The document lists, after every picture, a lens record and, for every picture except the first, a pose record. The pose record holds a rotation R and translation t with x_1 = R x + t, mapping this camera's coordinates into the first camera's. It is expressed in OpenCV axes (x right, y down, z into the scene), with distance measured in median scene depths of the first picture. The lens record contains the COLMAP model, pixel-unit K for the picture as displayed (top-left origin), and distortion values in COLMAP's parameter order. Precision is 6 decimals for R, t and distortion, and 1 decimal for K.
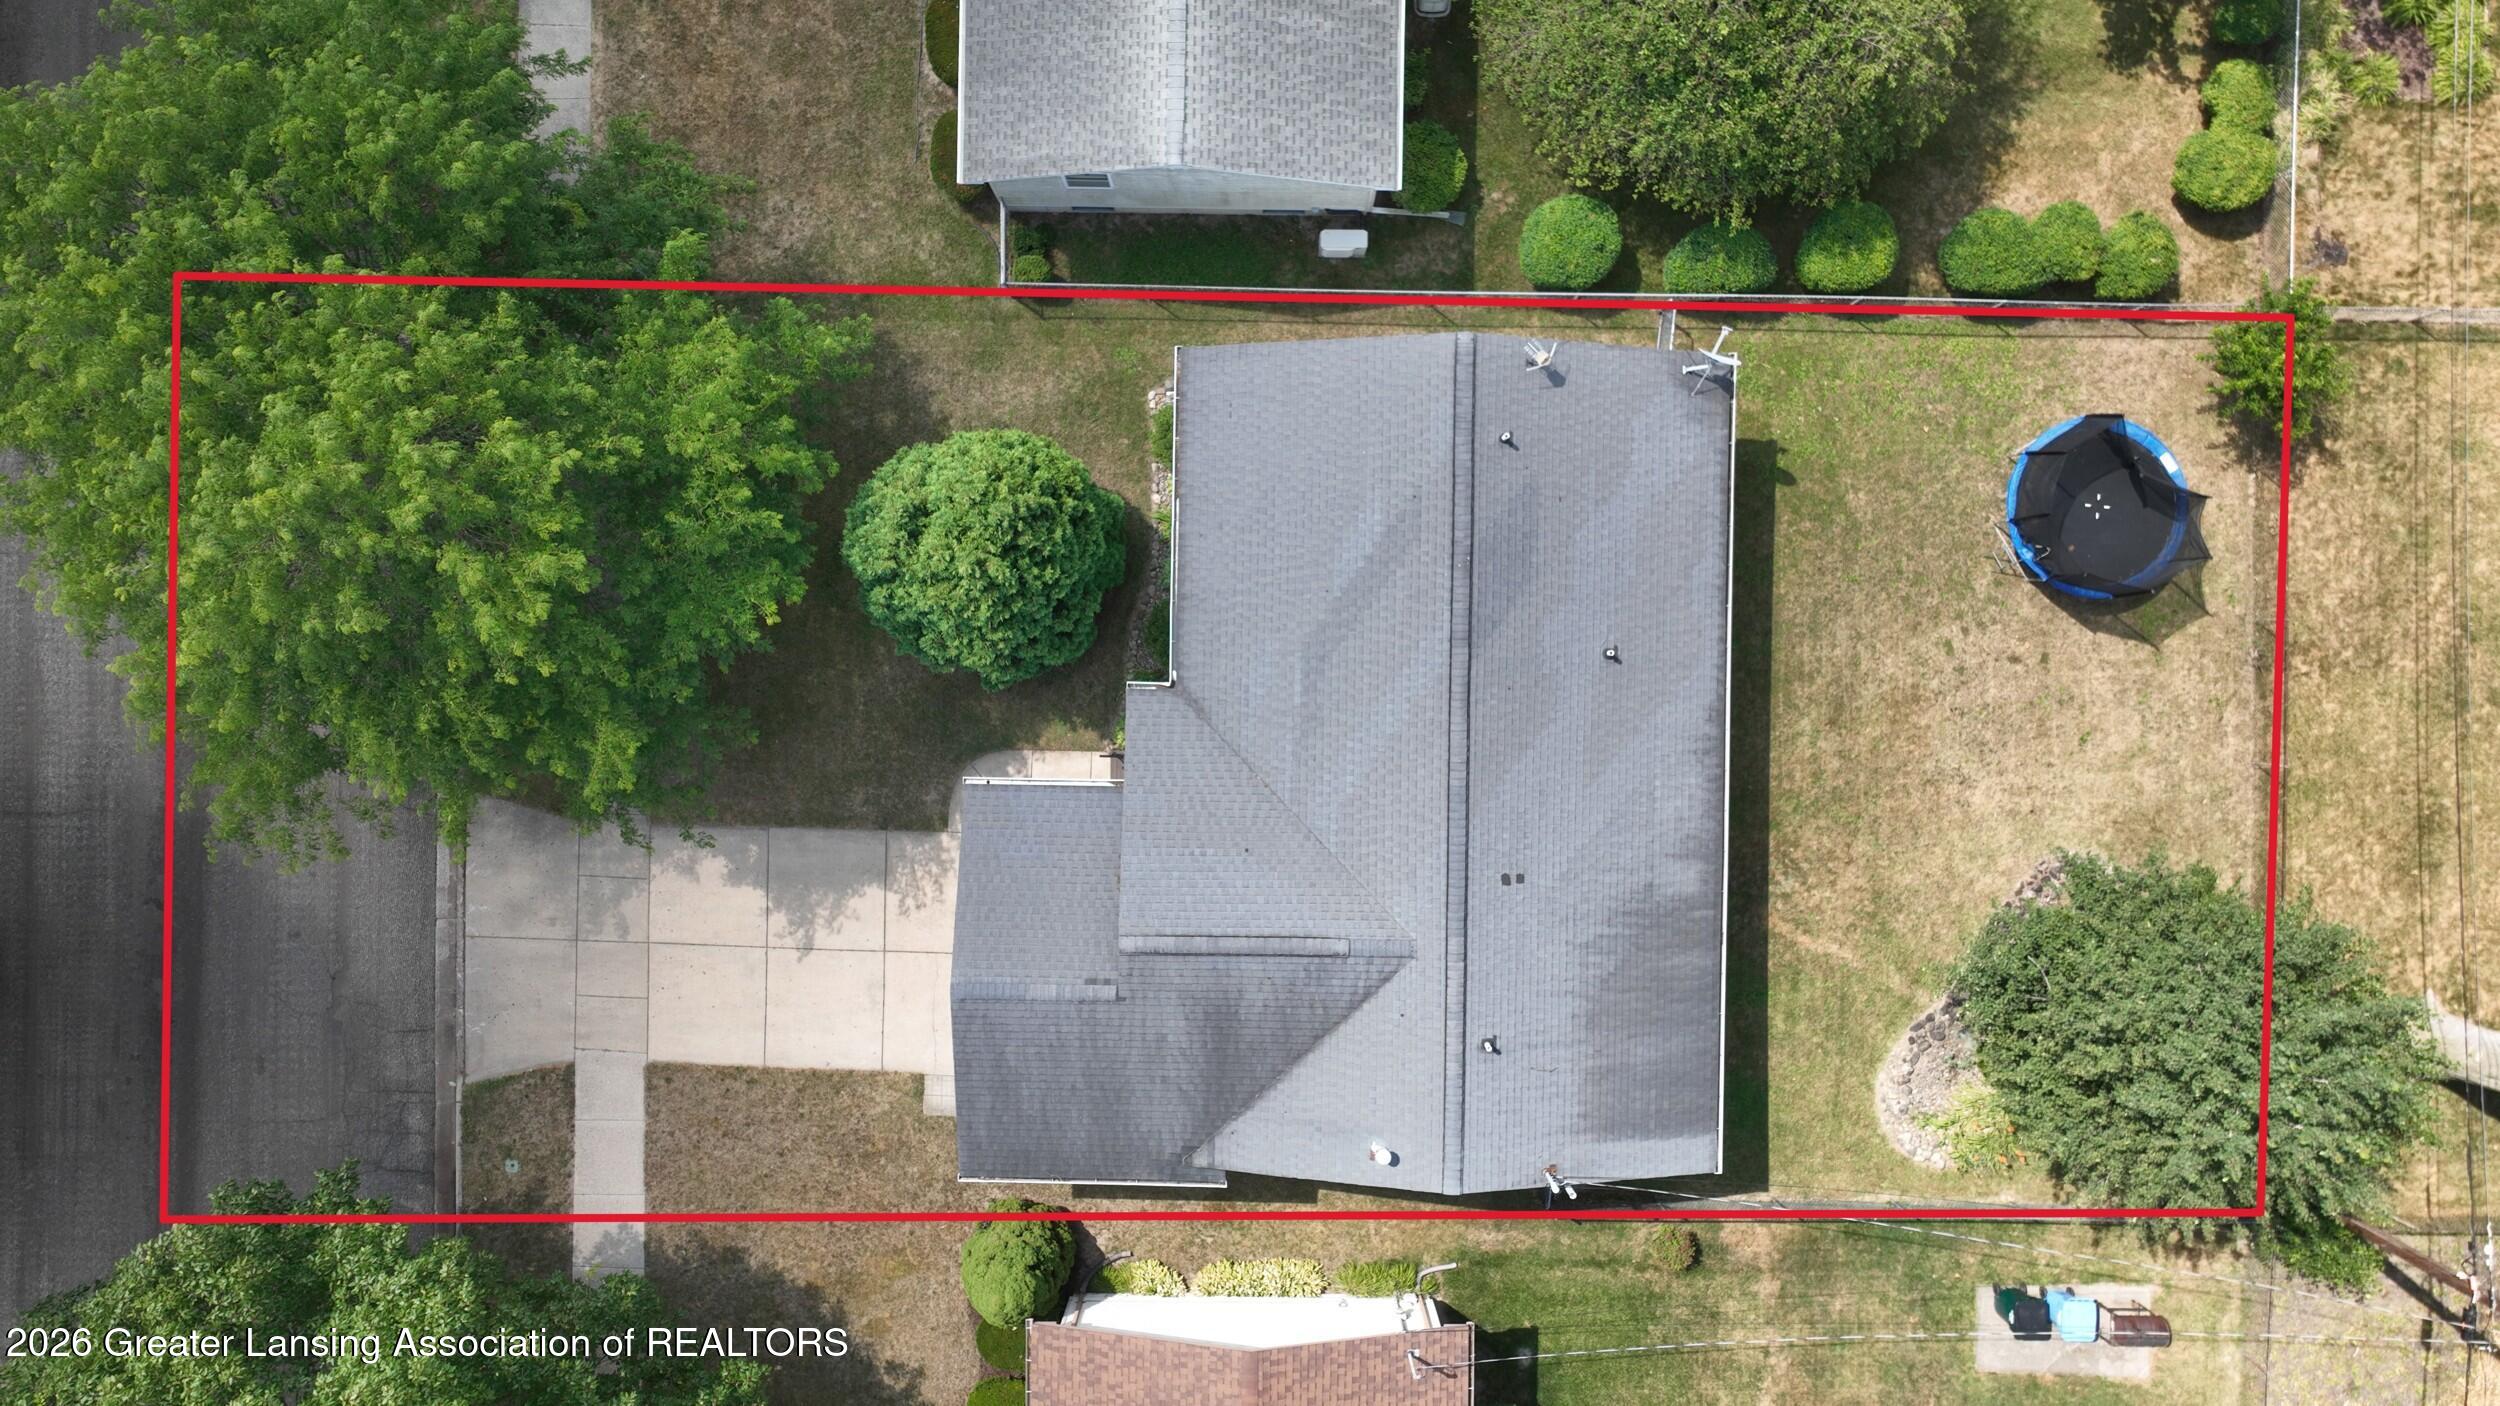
lens RADIAL K [[1740.4, 0, 1257.0], [0, 1740.4, 699.6], [0, 0, 1]] dist [0.000727, 0.005263]
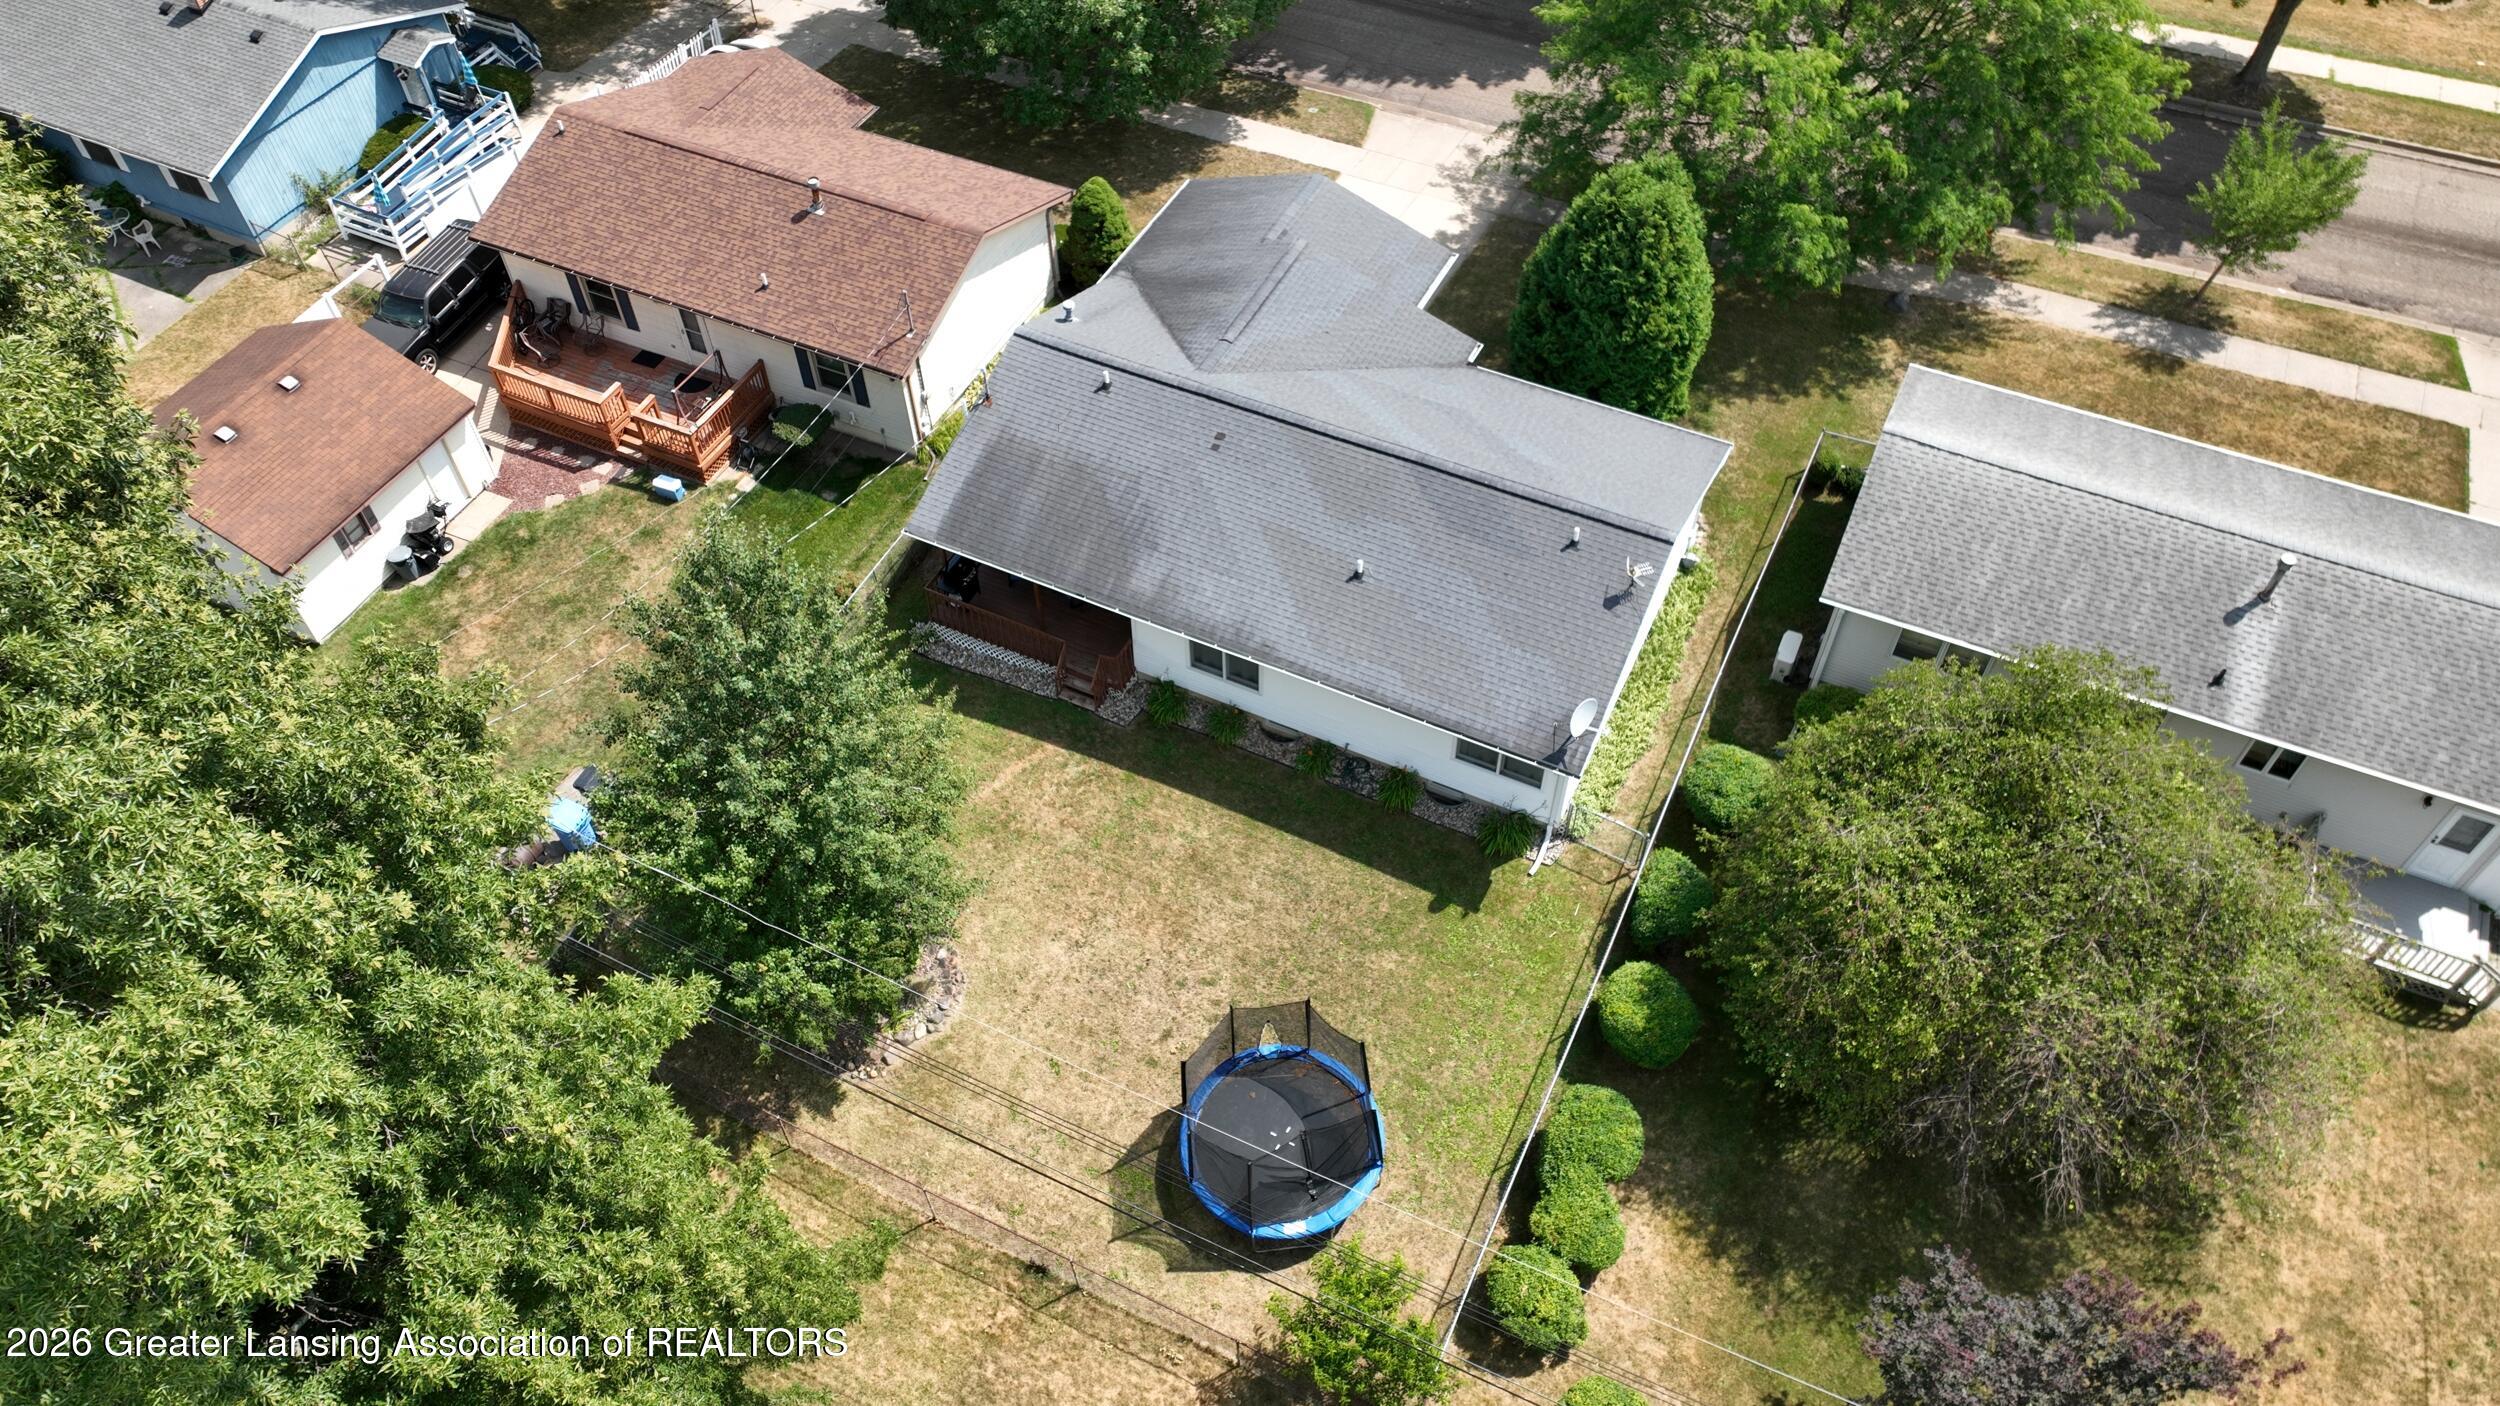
lens RADIAL K [[1761.5, 0, 1256.9], [0, 1761.5, 700.1], [0, 0, 1]] dist [-0.001809, 0.016027]
pose [[-0.421234, 0.704874, -0.570714, 0.827140], [-0.906892, -0.320113, 0.273998, -0.268474], [0.010441, 0.632993, 0.774087, 0.156700]]
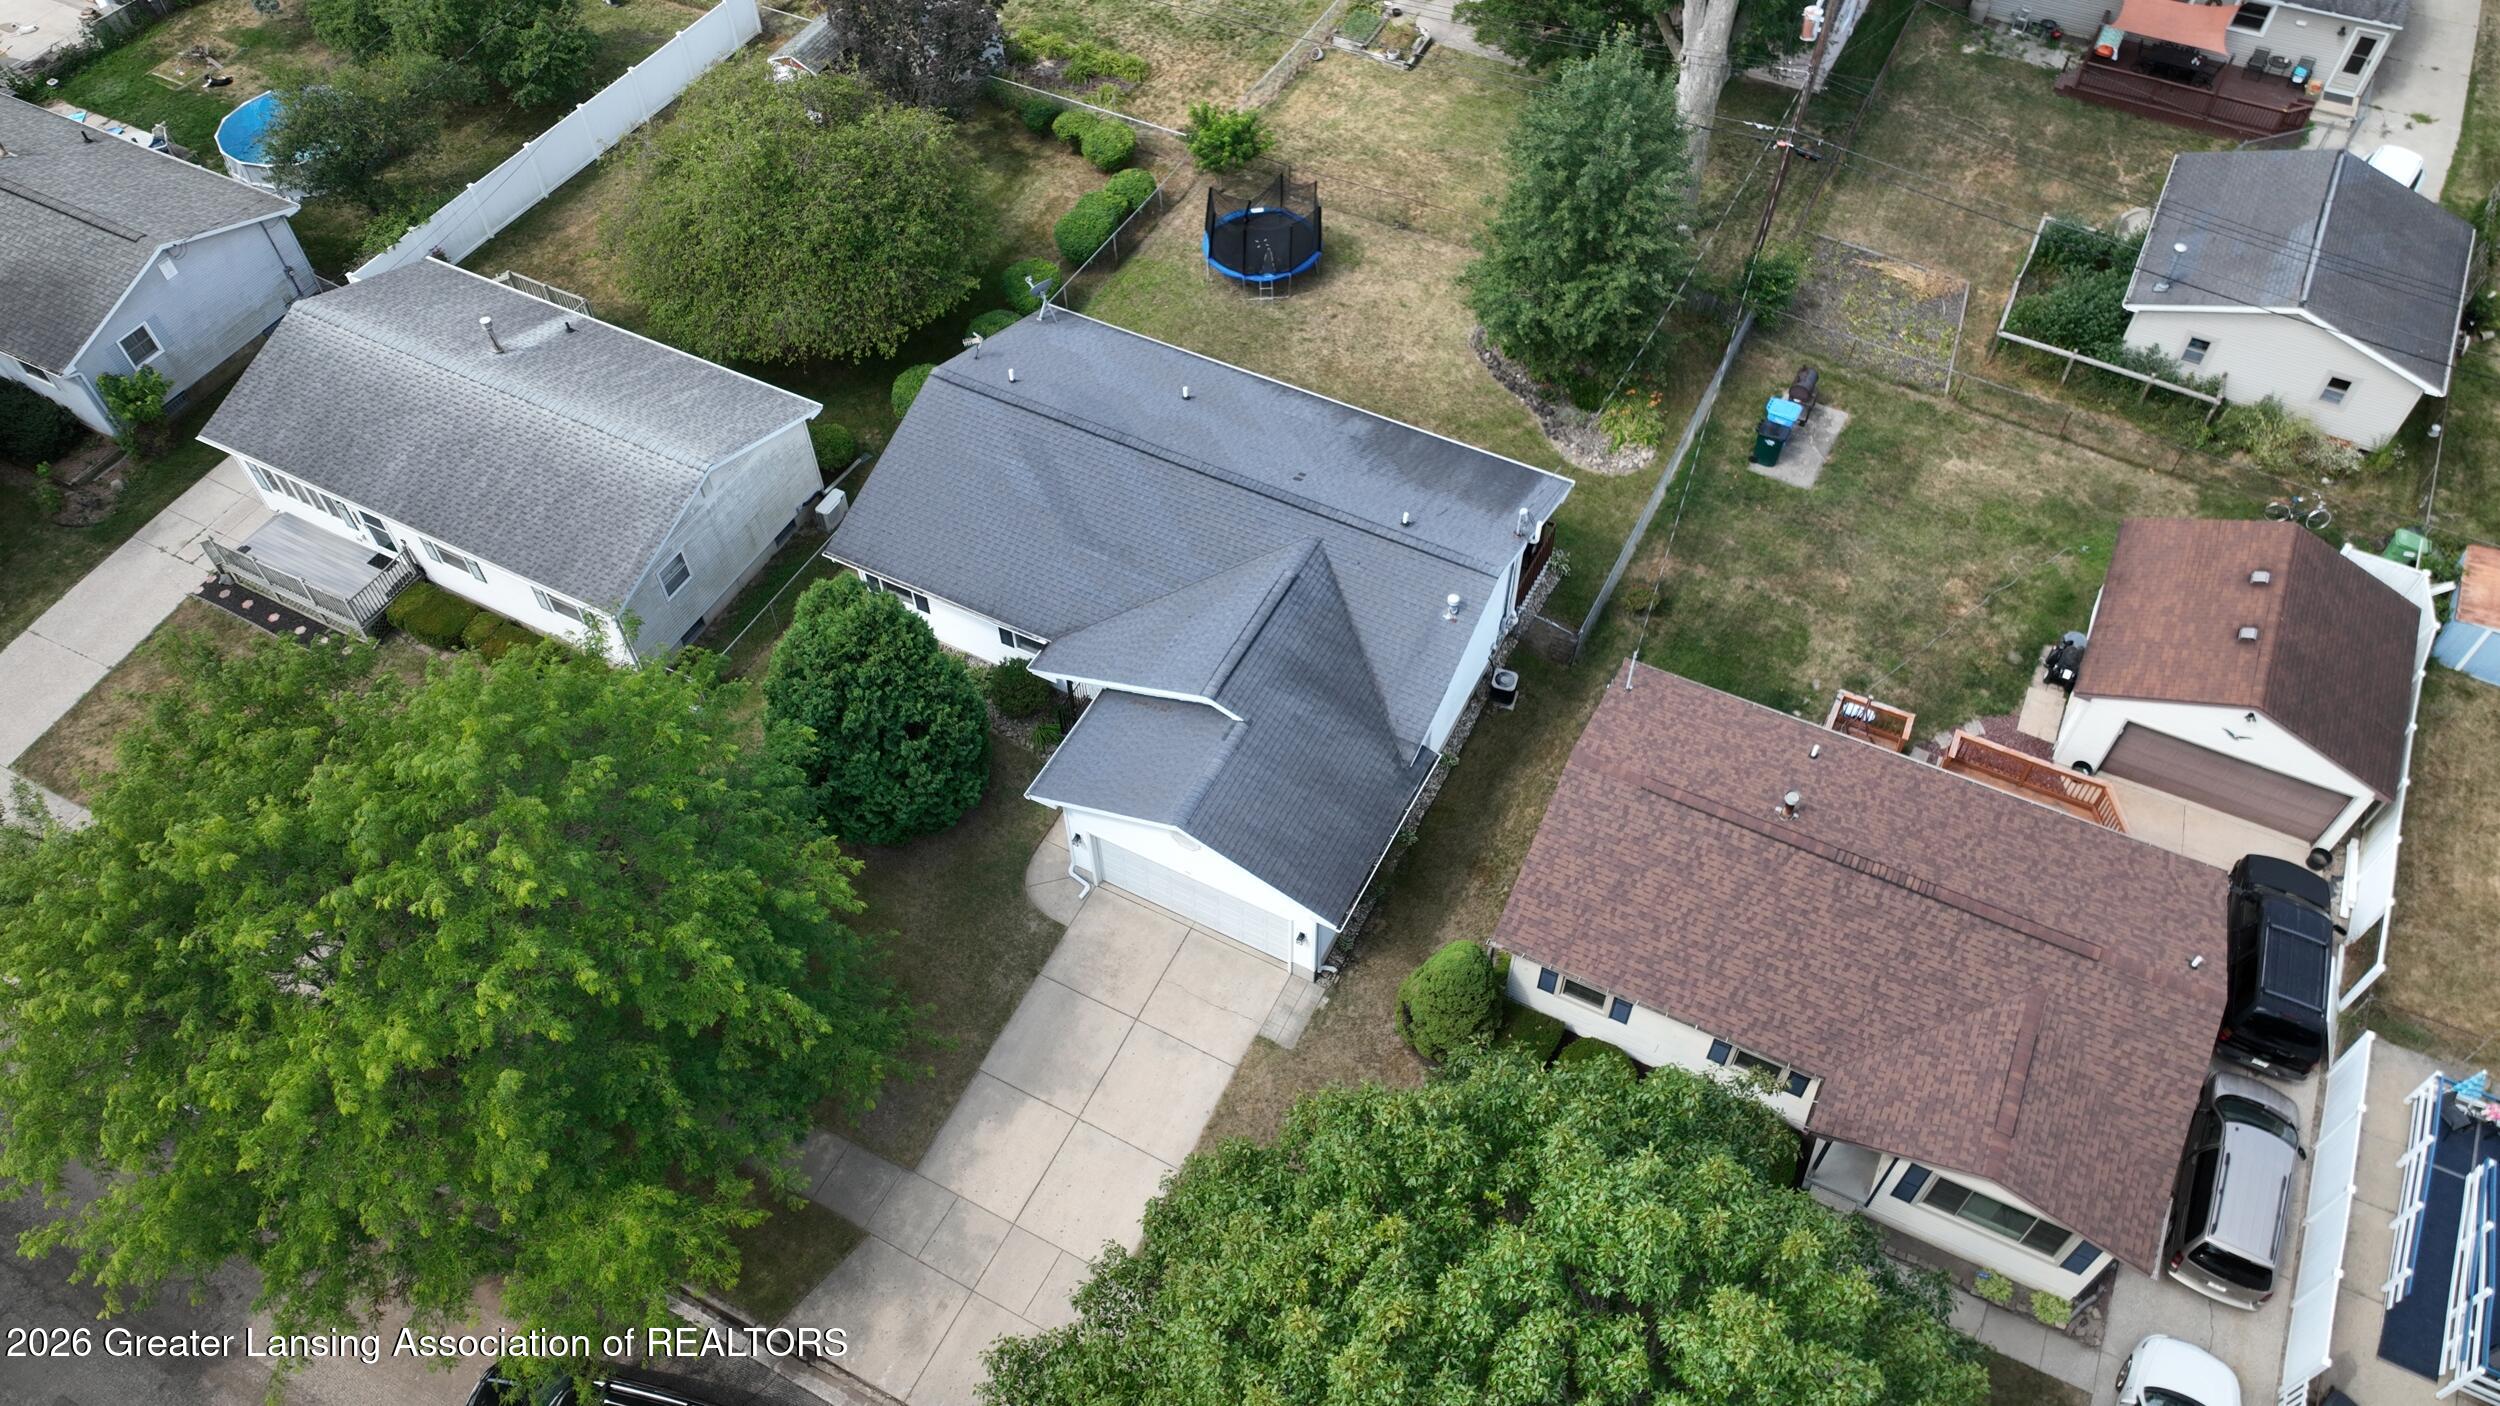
lens RADIAL K [[1763.8, 0, 1243.3], [0, 1763.8, 713.8], [0, 0, 1]] dist [0.005710, 0.005637]
pose [[0.447659, -0.703454, 0.552046, -0.648280], [0.894124, 0.343869, -0.286871, 0.447496], [0.011969, 0.622018, 0.782911, 0.049720]]
